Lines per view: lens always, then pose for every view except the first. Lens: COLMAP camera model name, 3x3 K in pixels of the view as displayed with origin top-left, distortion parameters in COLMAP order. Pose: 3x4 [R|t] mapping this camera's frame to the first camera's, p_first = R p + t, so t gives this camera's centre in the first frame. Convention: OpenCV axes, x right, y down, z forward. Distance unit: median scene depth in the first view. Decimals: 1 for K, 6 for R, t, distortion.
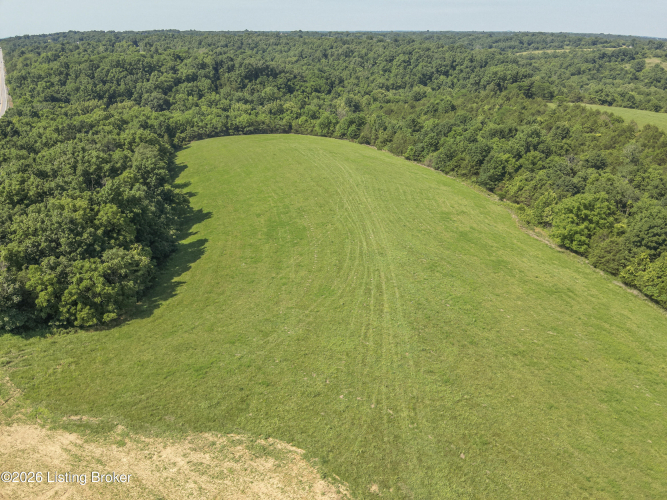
lens RADIAL K [[471.2, 0, 333.5], [0, 471.2, 250.0], [0, 0, 1]] dist [-0.057041, -0.000437]
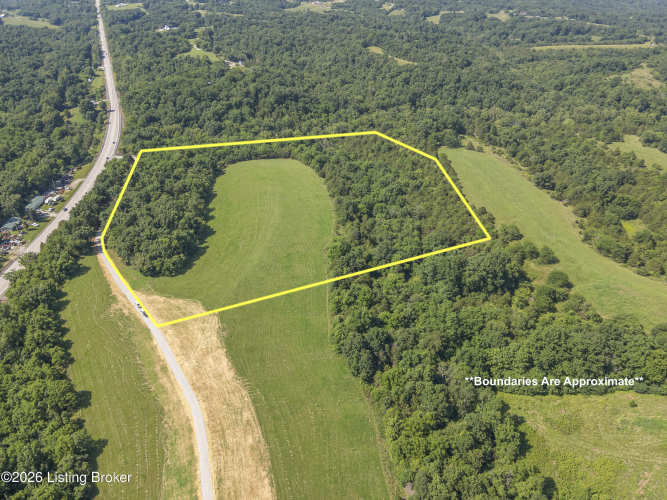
lens RADIAL K [[465.4, 0, 333.5], [0, 465.4, 250.0], [0, 0, 1]] dist [0.000195, -0.000106]
pose [[0.985388, 0.089520, -0.144903, 0.330182], [-0.070962, 0.989164, 0.128528, -0.154485], [0.154838, -0.116368, 0.981063, -0.618665]]
